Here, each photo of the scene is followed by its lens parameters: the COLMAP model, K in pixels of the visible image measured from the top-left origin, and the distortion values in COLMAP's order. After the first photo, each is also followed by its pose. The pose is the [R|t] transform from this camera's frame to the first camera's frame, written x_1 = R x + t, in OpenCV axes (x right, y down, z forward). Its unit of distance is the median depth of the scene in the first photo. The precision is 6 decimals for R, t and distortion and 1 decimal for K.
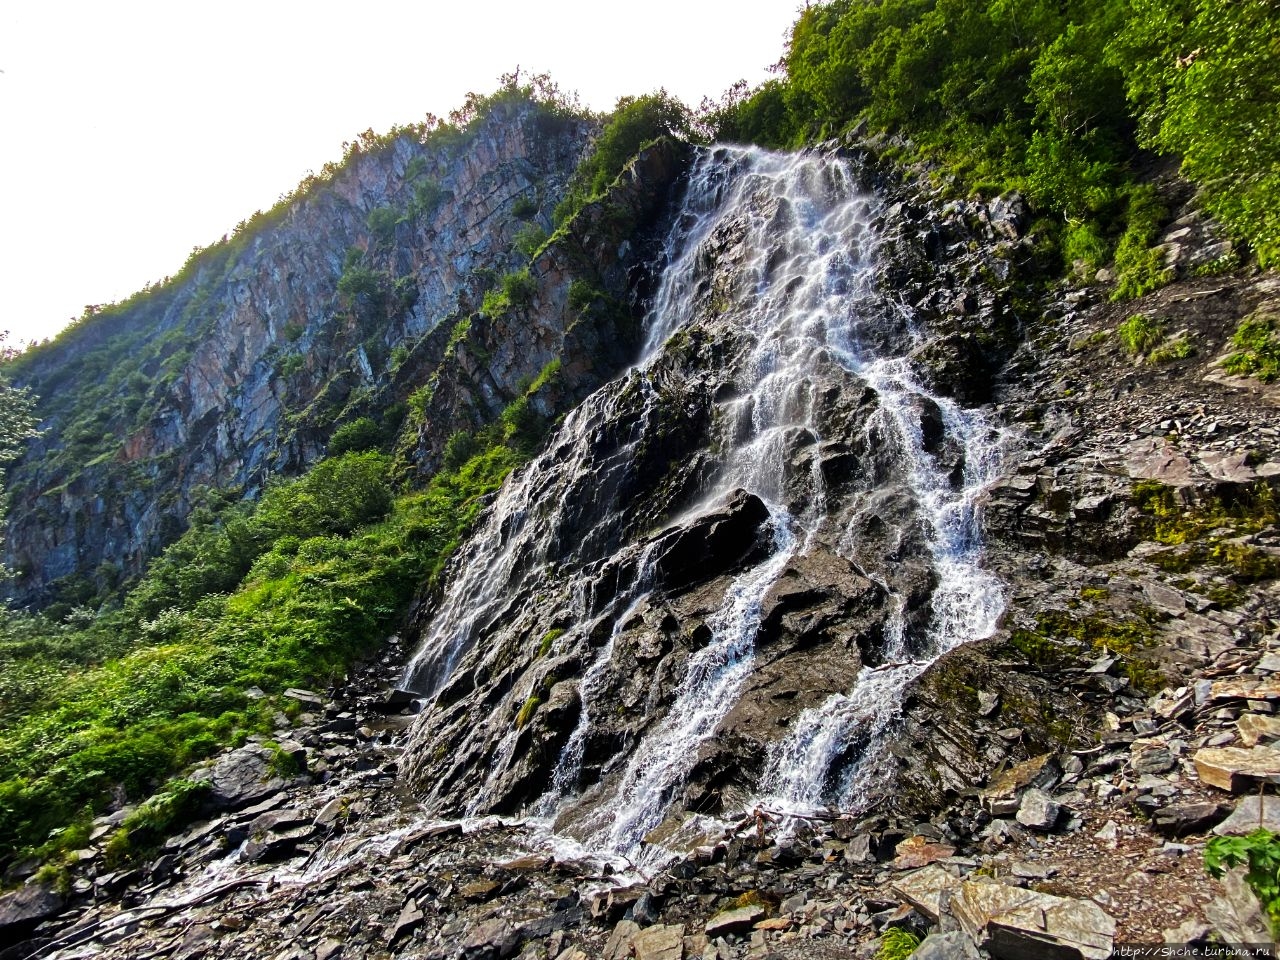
lens RADIAL K [[519.5, 0, 643.8], [0, 519.5, 485.6], [0, 0, 1]] dist [0.017487, -0.018996]
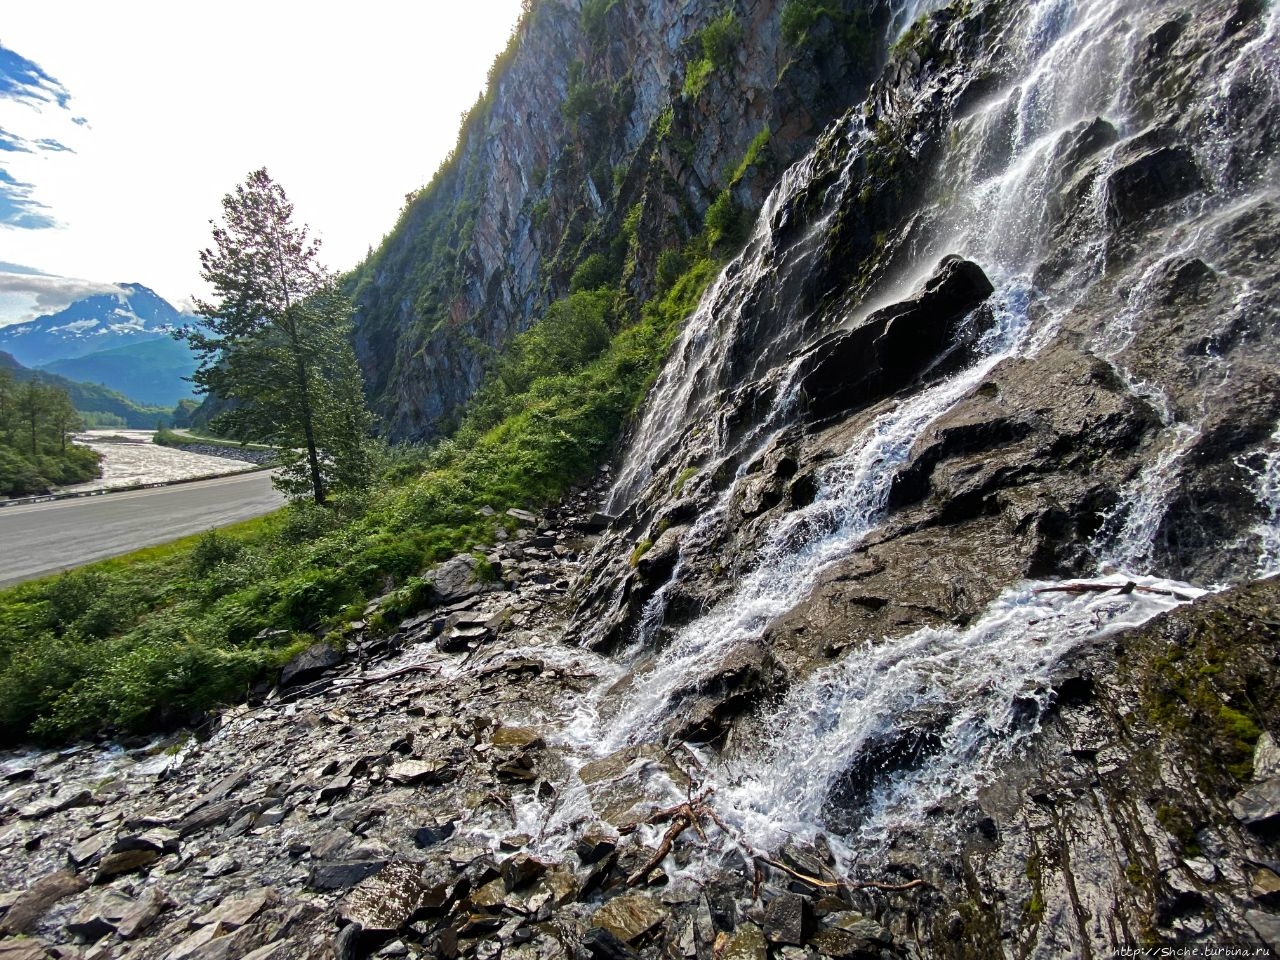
lens RADIAL K [[519.5, 0, 643.8], [0, 519.5, 485.6], [0, 0, 1]] dist [0.017487, -0.018996]
pose [[0.881892, 0.035245, -0.470131, 0.113266], [0.119755, 0.947747, 0.295693, 0.026615], [0.455987, -0.317071, 0.831590, 0.155949]]
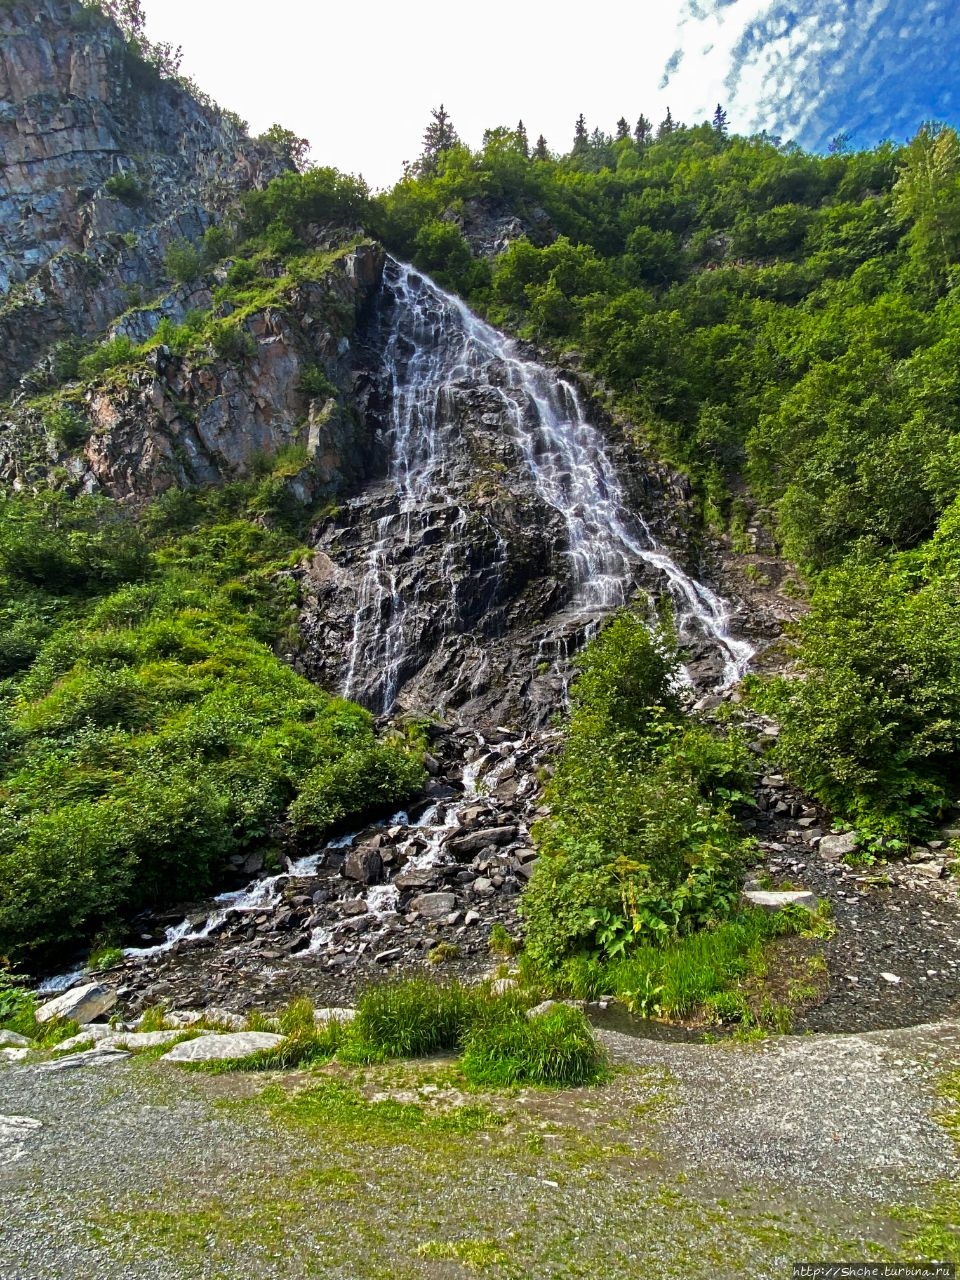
lens RADIAL K [[696.3, 0, 474.7], [0, 696.3, 644.9], [0, 0, 1]] dist [0.078879, -0.094851]
pose [[0.772587, 0.120096, 0.623447, -1.330956], [-0.149041, 0.988814, -0.005783, 0.178720], [-0.617168, -0.088451, 0.781844, -0.568592]]
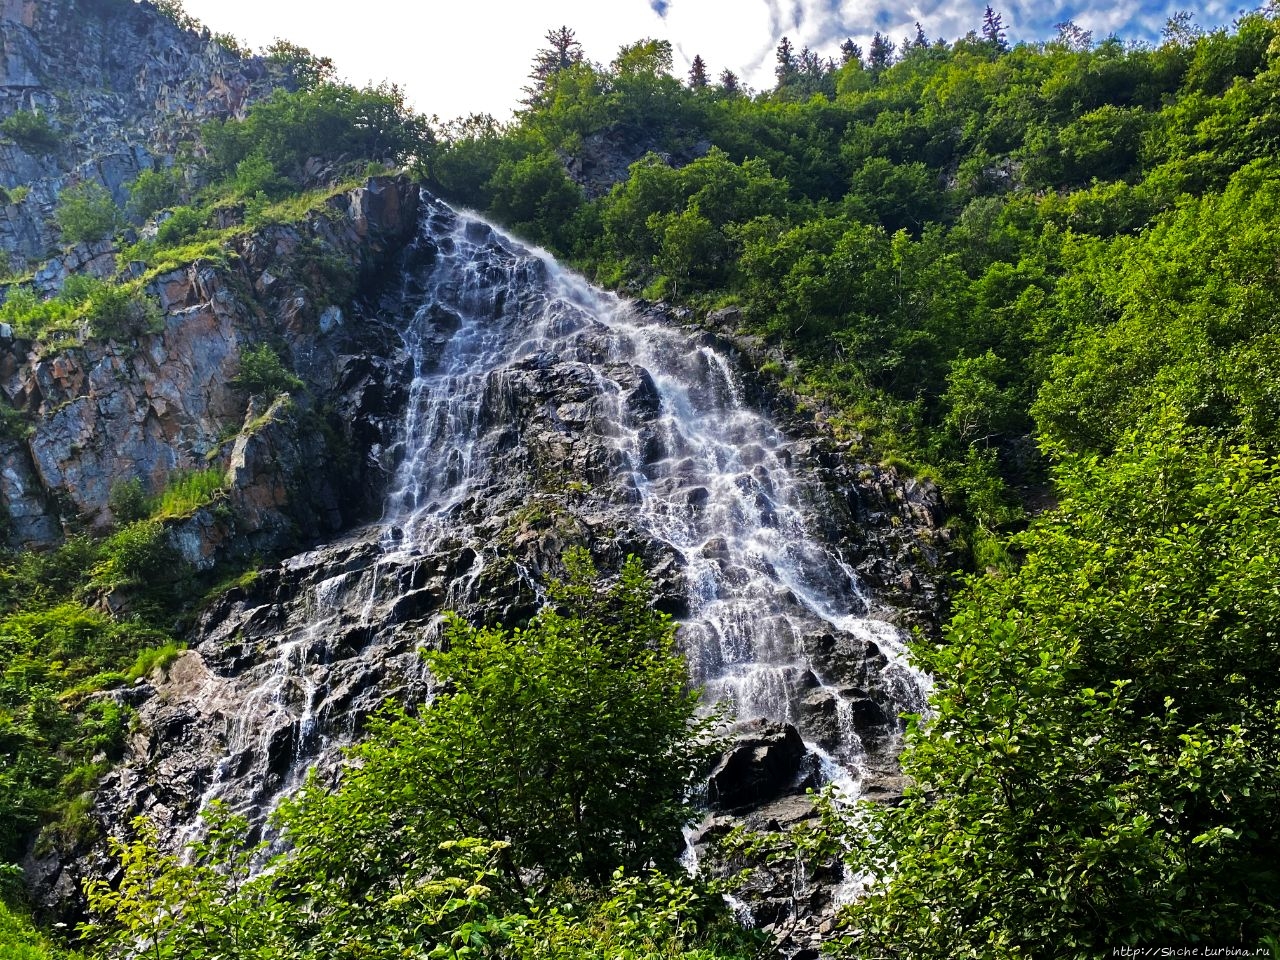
lens RADIAL K [[1183.4, 0, 636.1], [0, 1183.4, 483.2], [0, 0, 1]] dist [0.158659, -0.402610]
pose [[0.813970, 0.282805, 0.507419, -0.826024], [-0.121956, 0.937221, -0.326717, 0.231501], [-0.567961, 0.204055, 0.797360, -0.455568]]
